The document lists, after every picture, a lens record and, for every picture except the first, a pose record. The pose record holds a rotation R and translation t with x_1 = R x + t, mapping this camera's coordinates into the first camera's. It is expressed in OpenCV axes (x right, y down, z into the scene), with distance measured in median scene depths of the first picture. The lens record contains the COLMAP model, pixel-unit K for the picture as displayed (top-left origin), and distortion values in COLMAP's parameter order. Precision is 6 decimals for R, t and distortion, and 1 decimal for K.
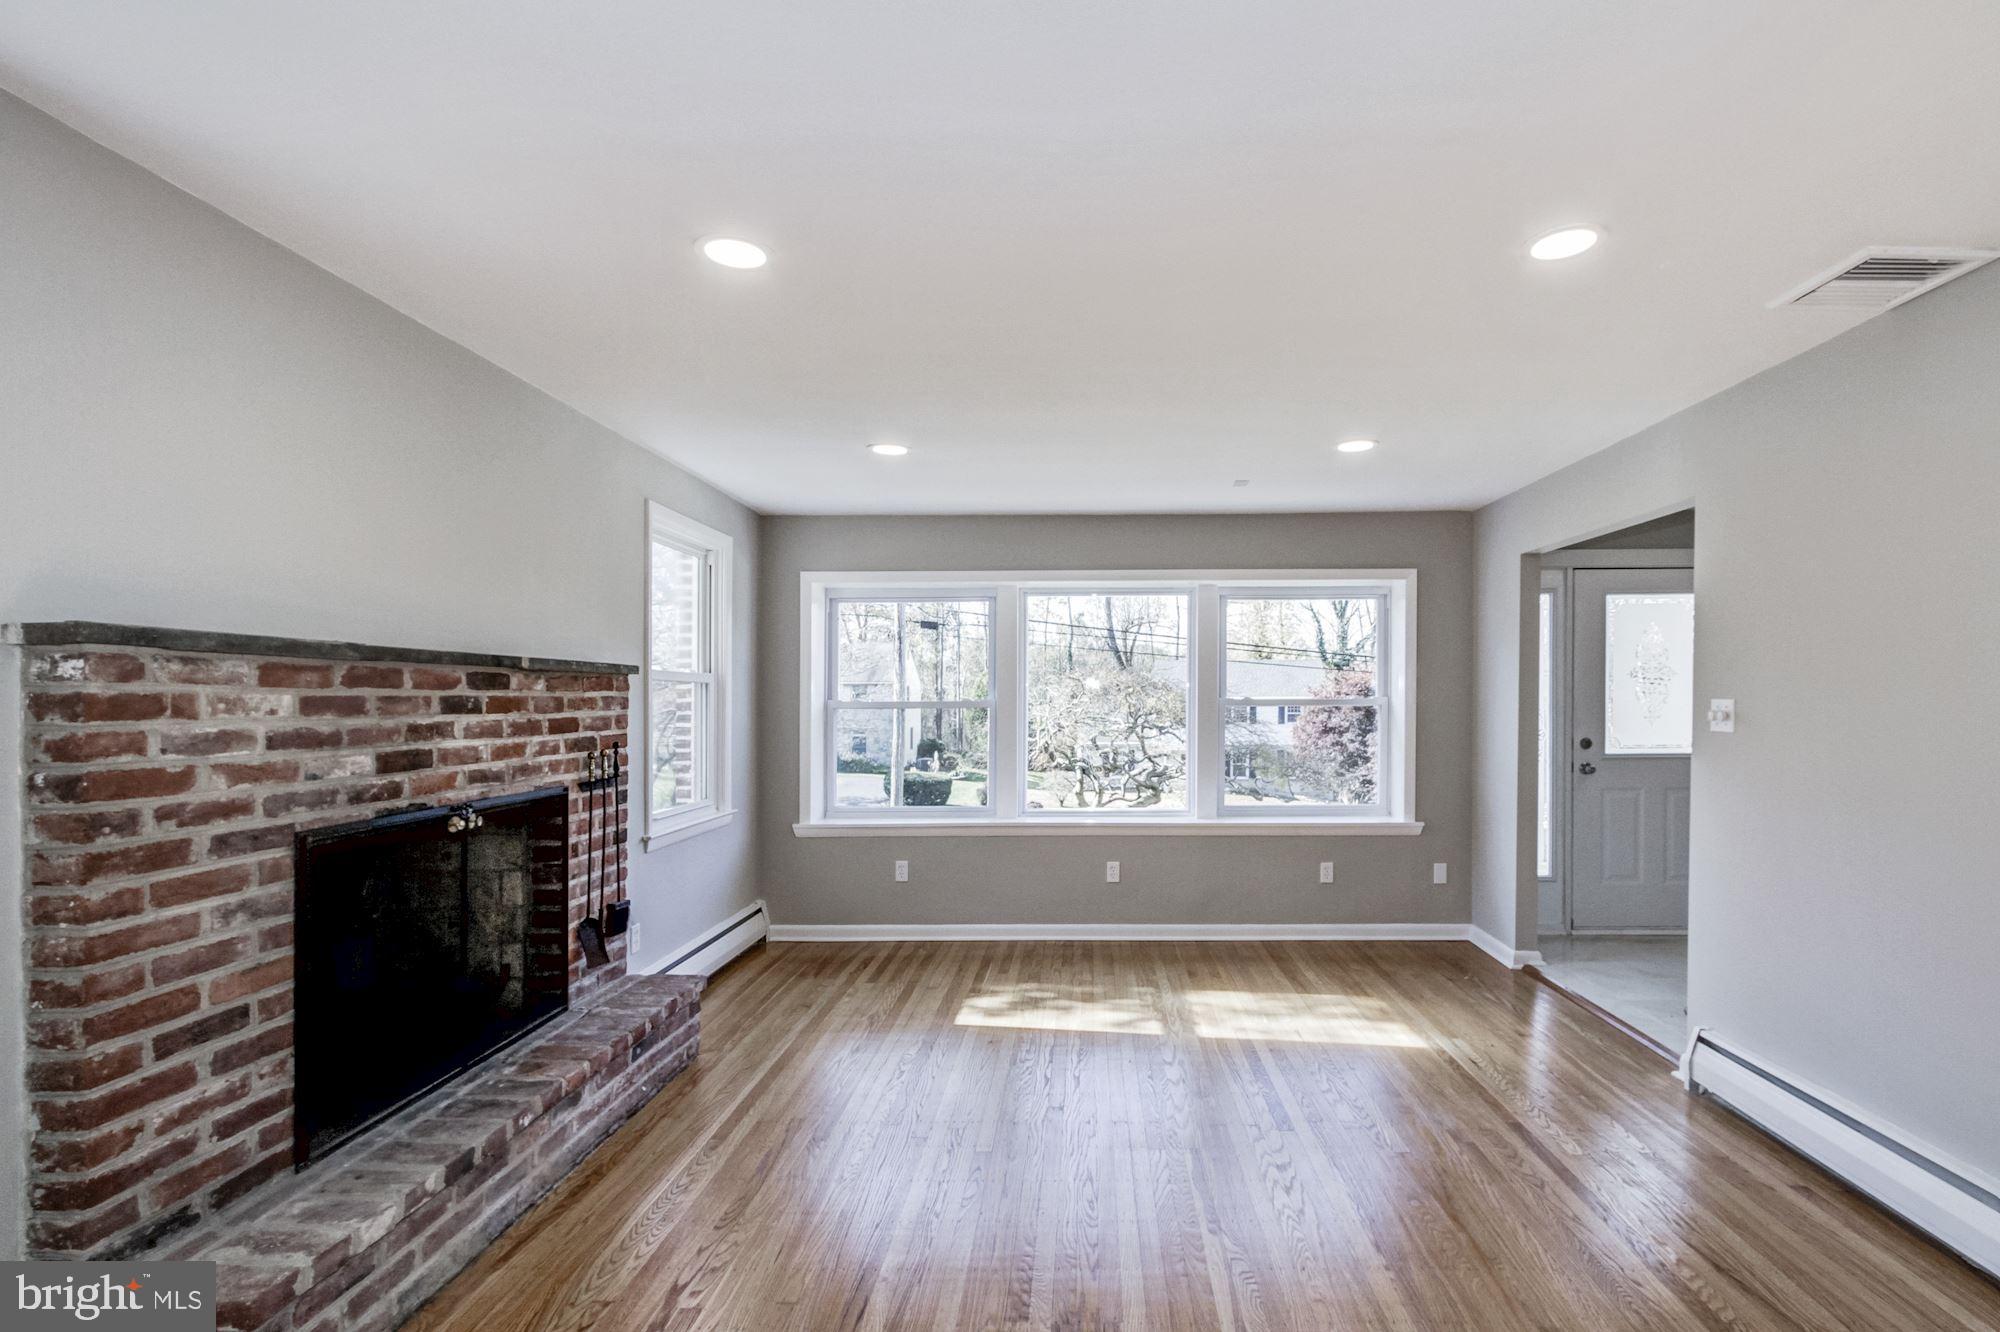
lens RADIAL K [[958.8, 0, 1098.9], [0, 958.8, 701.7], [0, 0, 1]] dist [-0.001132, -0.000041]
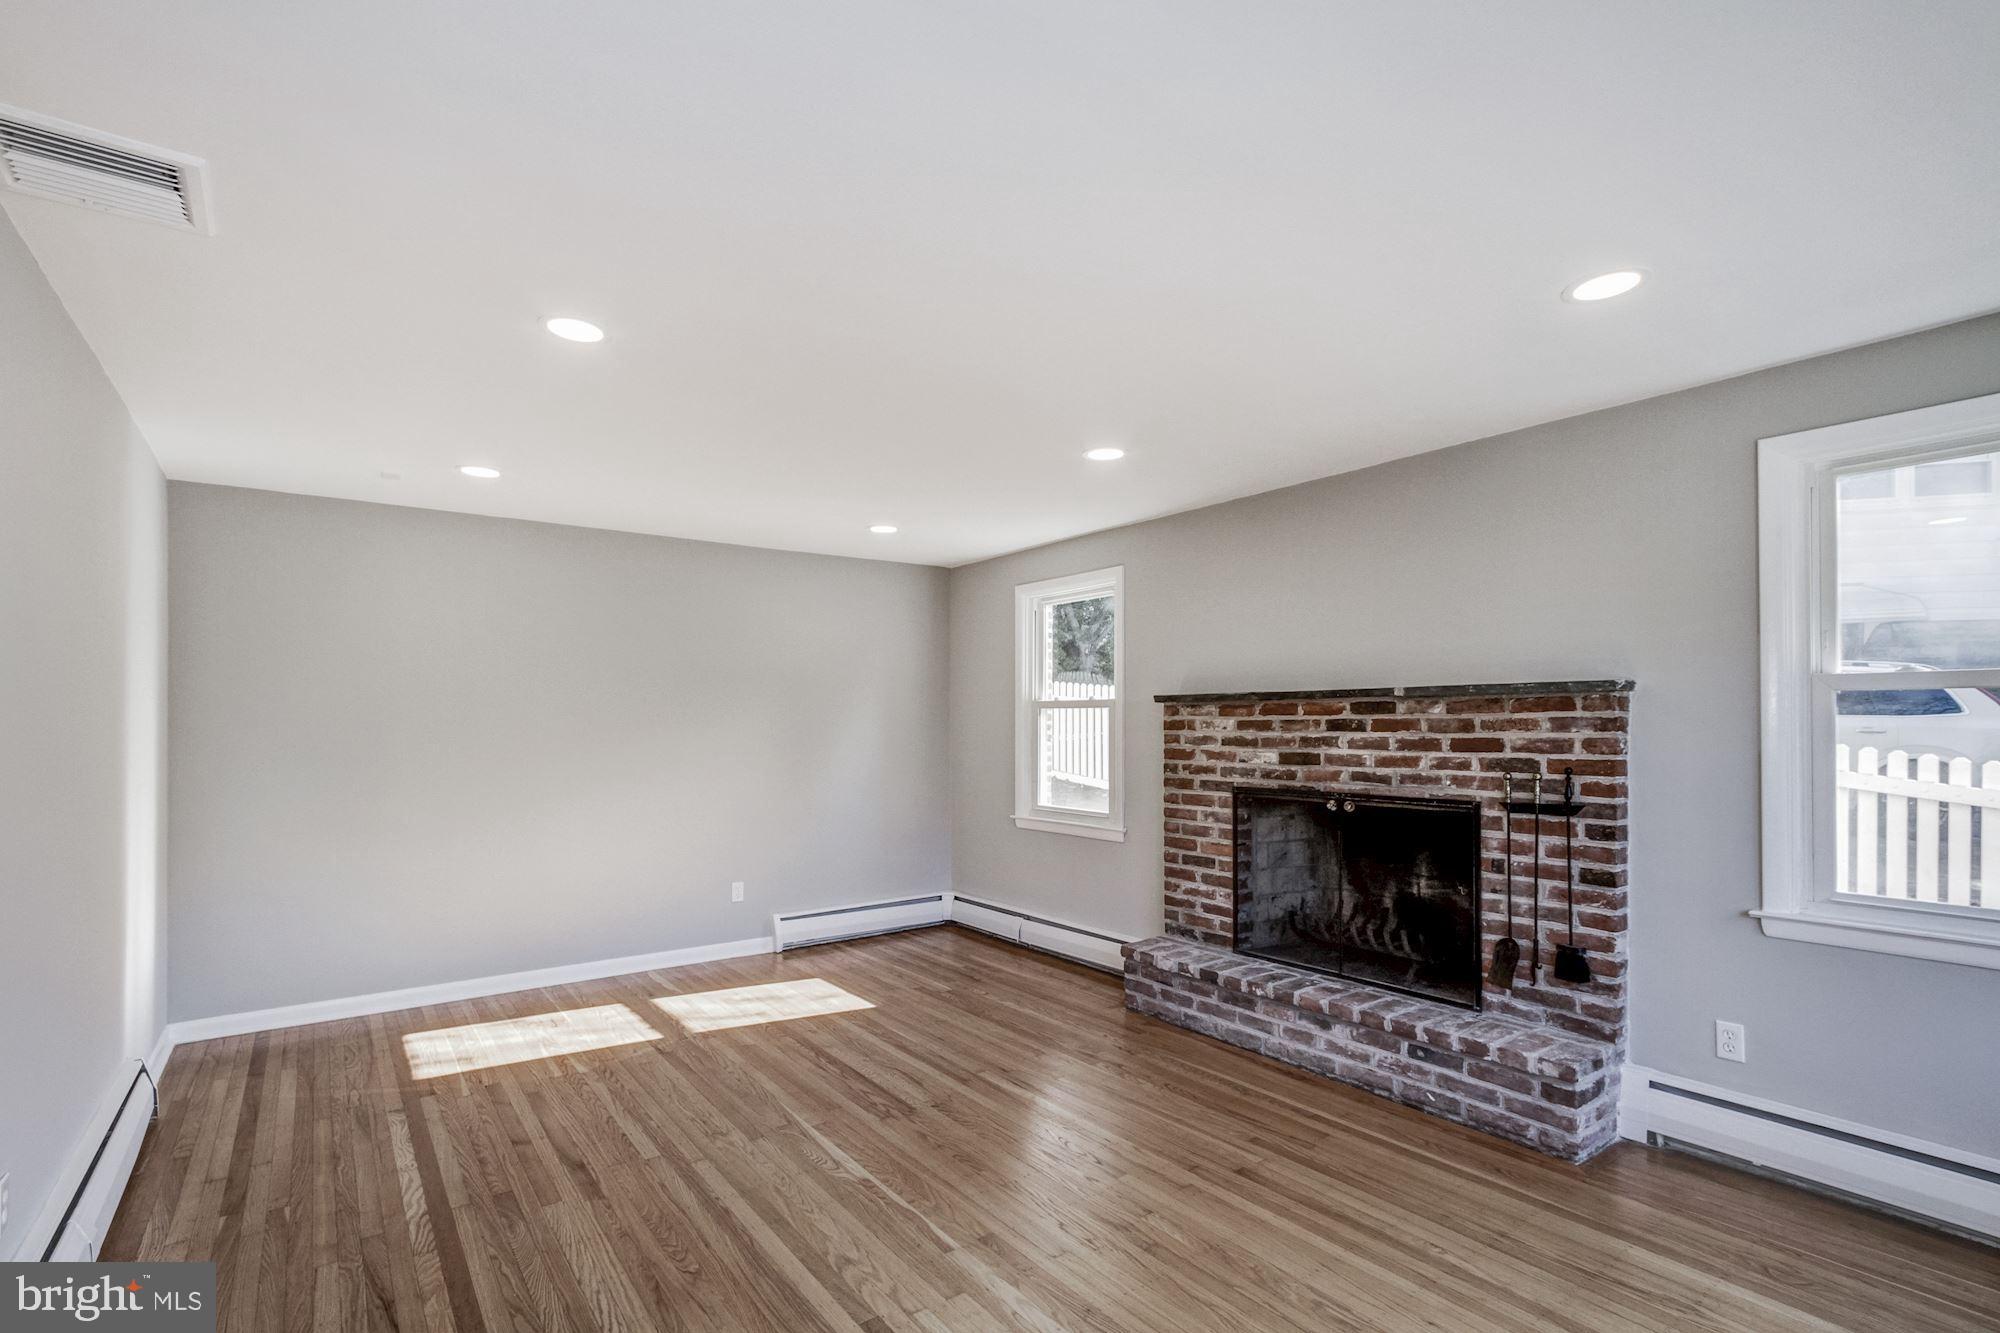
lens RADIAL K [[924.1, 0, 1001.4], [0, 924.1, 714.6], [0, 0, 1]] dist [-0.000993, 0.001072]
pose [[-0.807223, -0.010397, -0.590155, 0.645520], [-0.003610, 0.999913, -0.012679, 0.007646], [0.590235, -0.008104, -0.807190, 2.016852]]
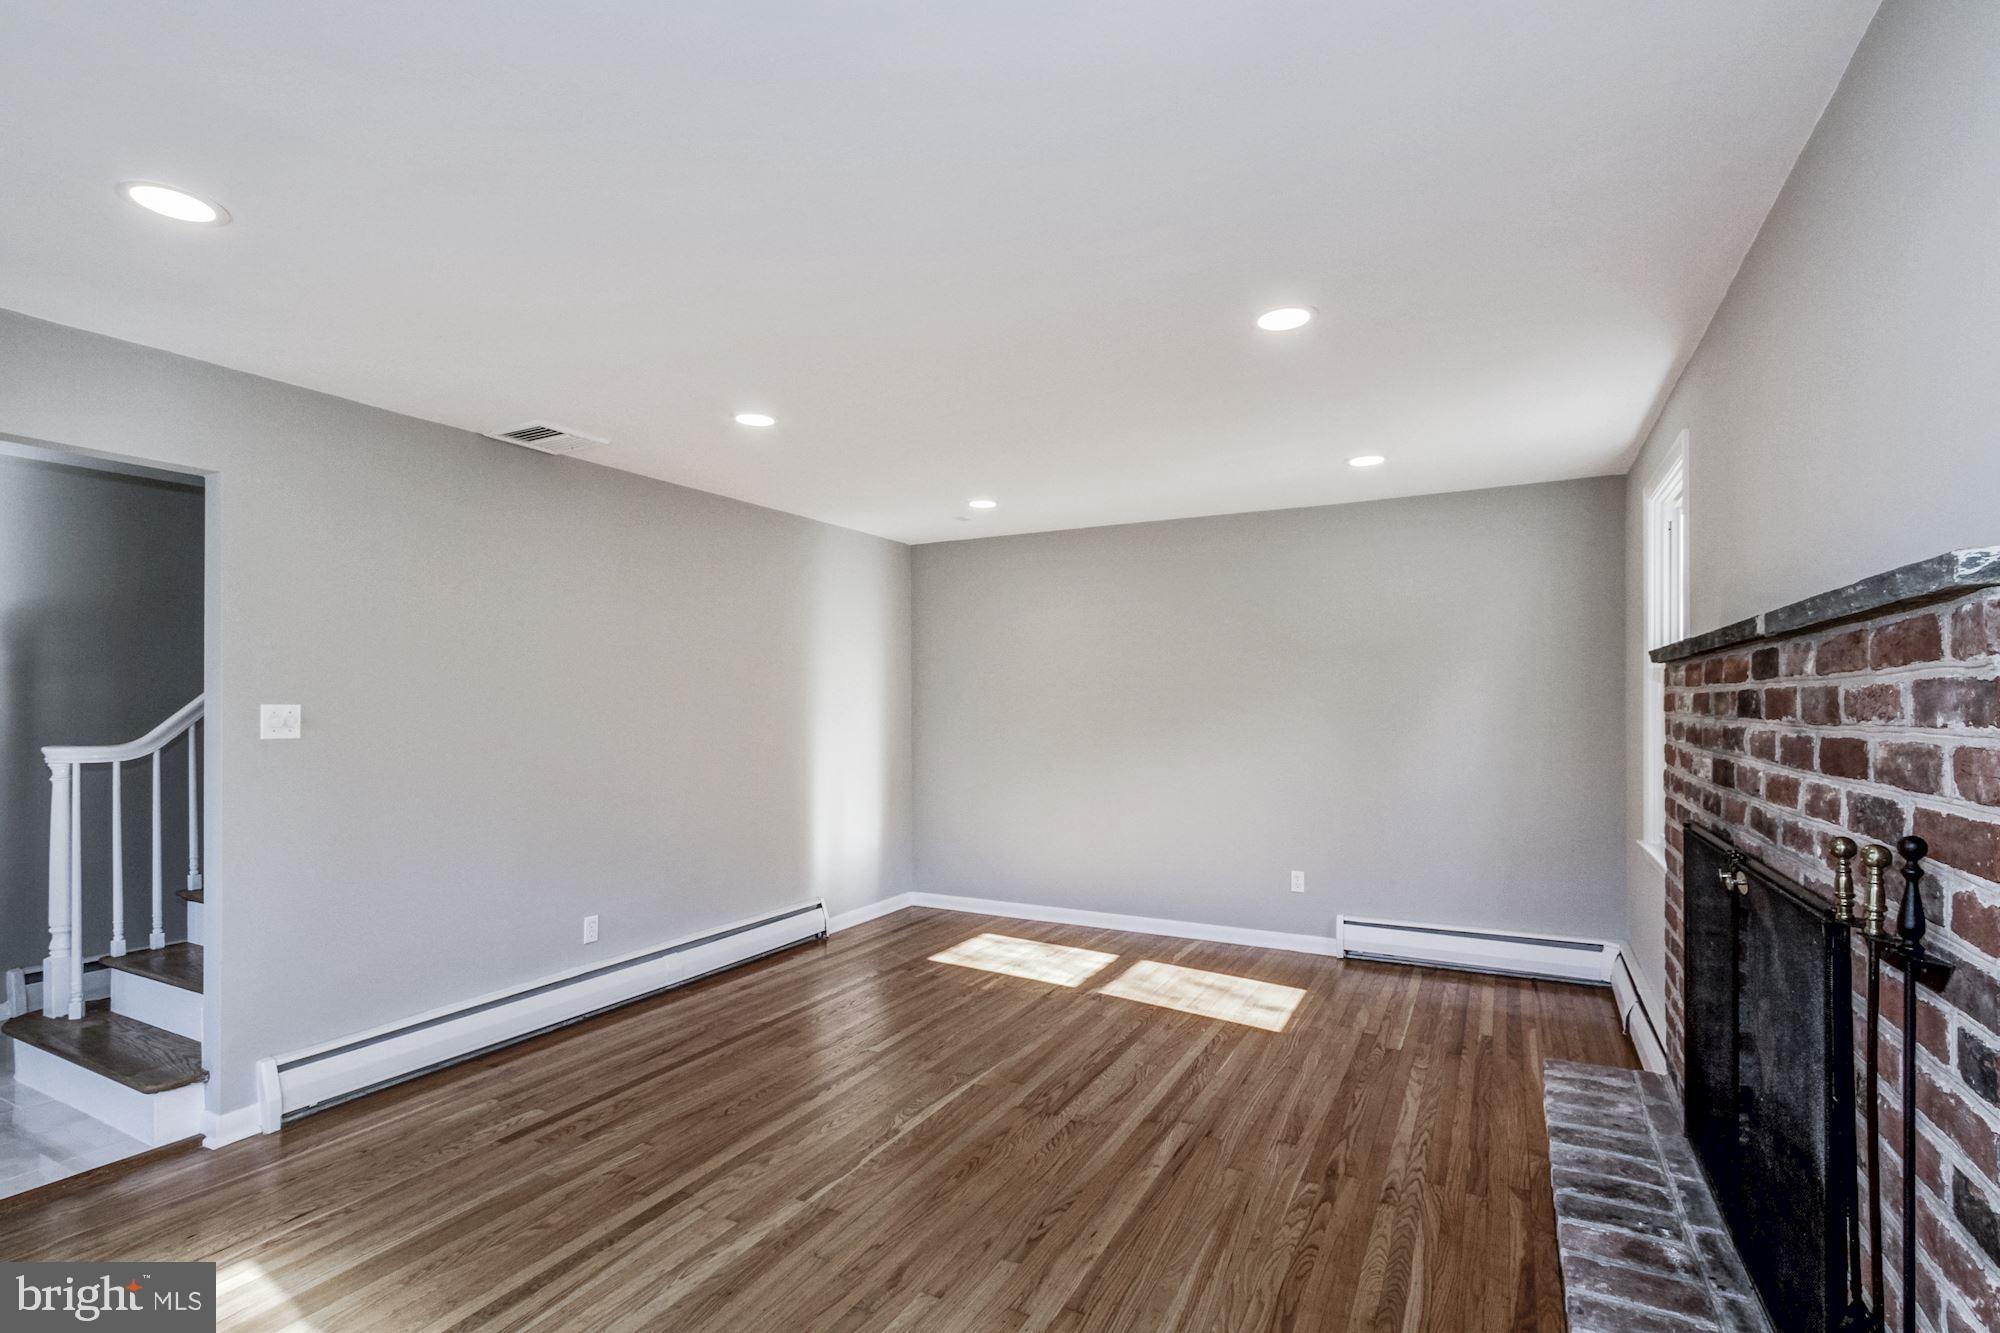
lens RADIAL K [[939.8, 0, 994.5], [0, 939.8, 695.5], [0, 0, 1]] dist [0.001972, 0.001677]
pose [[-0.877056, -0.000994, 0.480387, -0.575821], [-0.002675, 0.999992, -0.002814, 0.001115], [-0.480381, -0.003753, -0.877052, 2.011642]]
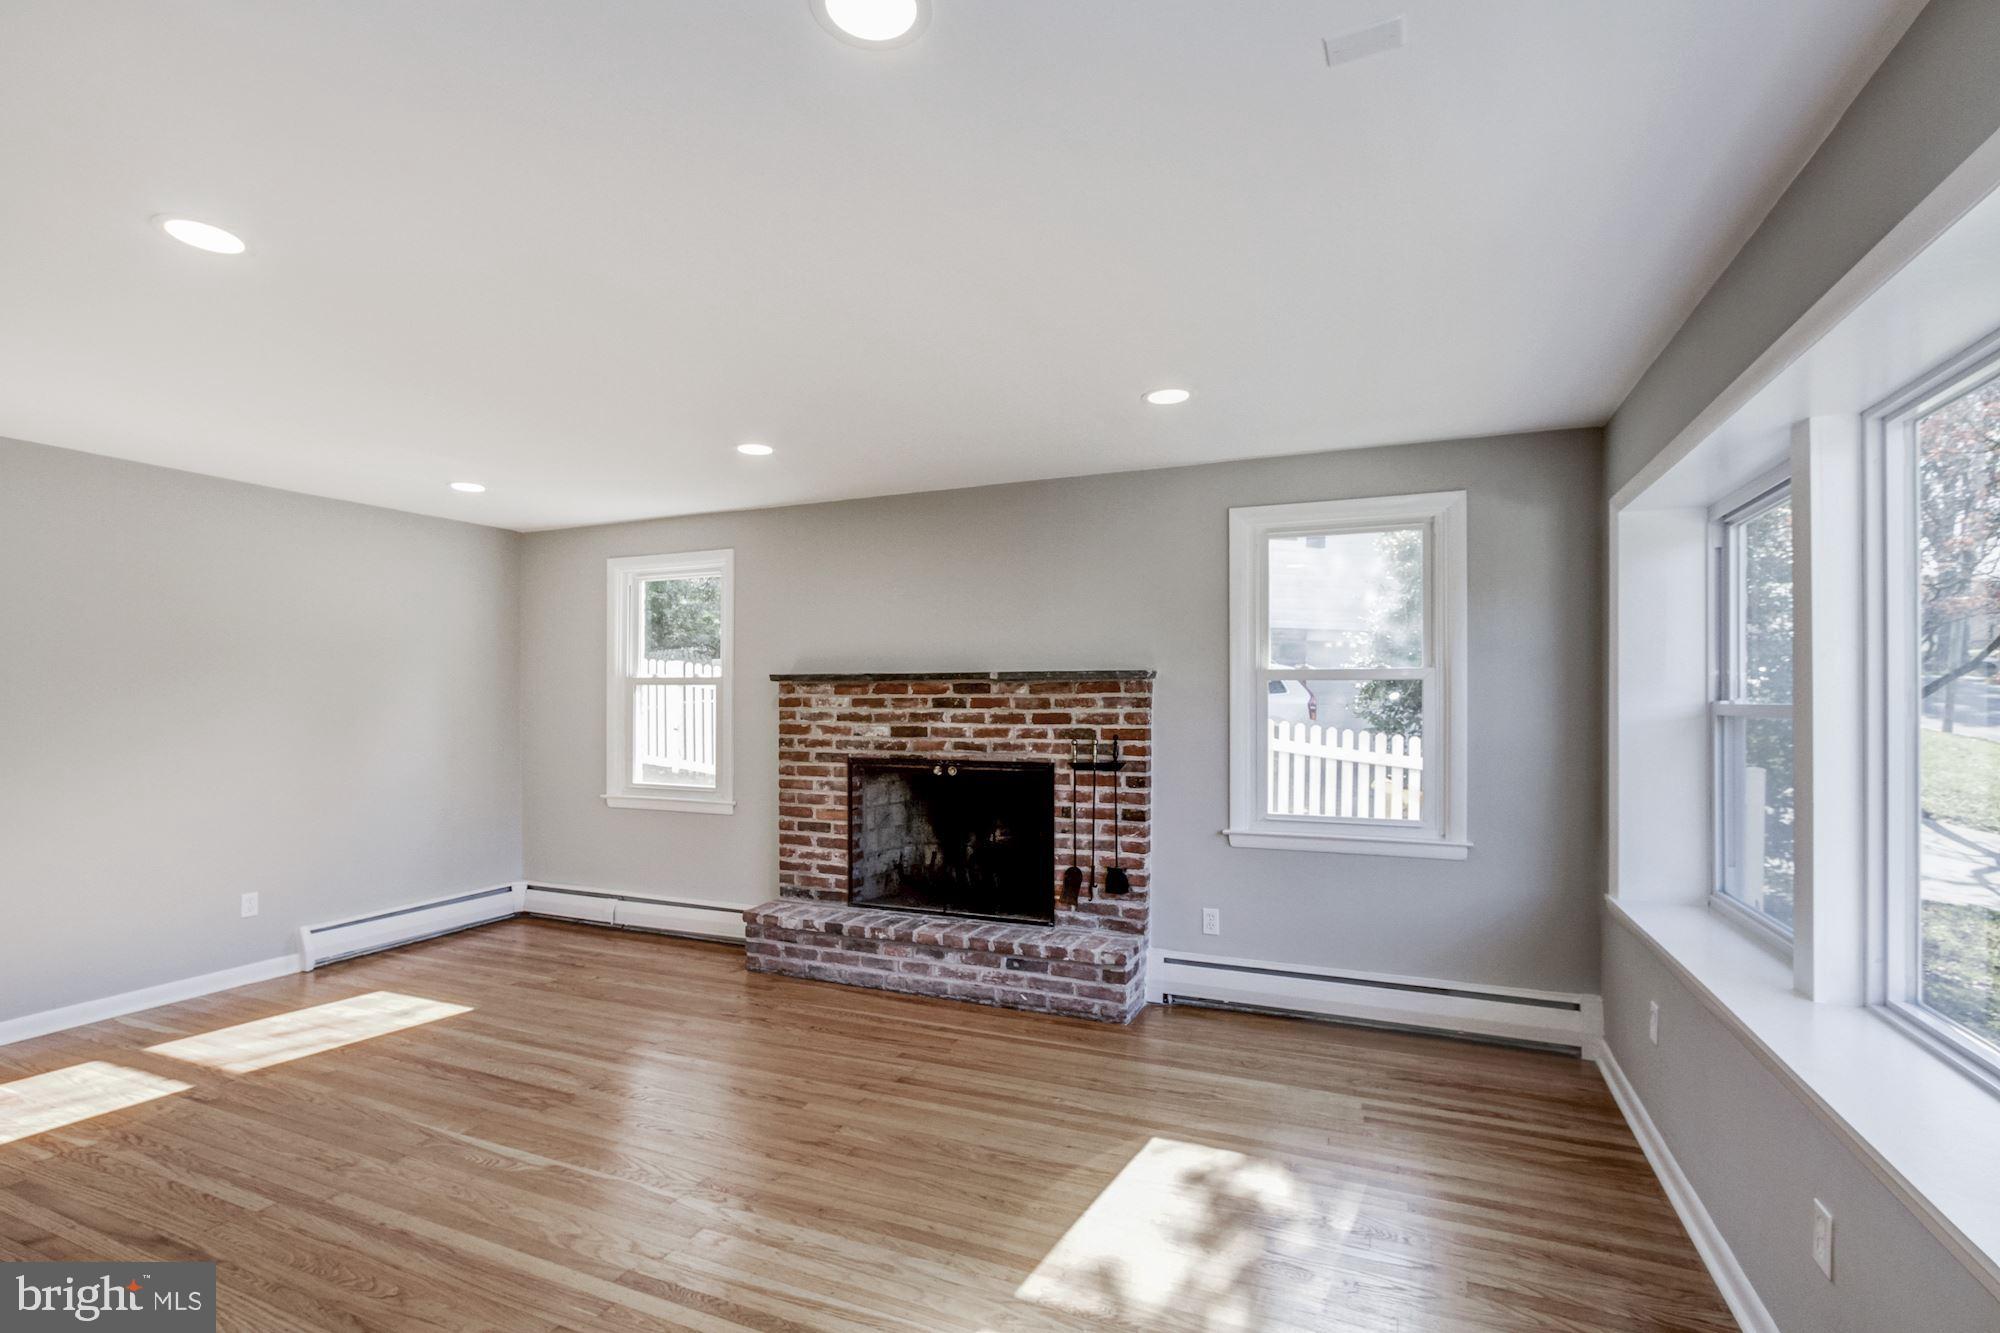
lens RADIAL K [[918.3, 0, 1000.8], [0, 918.3, 704.2], [0, 0, 1]] dist [-0.002991, 0.000786]
pose [[-0.406202, 0.001819, -0.913782, 0.895049], [-0.002667, 0.999991, 0.003177, 0.000273], [0.913780, 0.003728, -0.406193, 1.943833]]
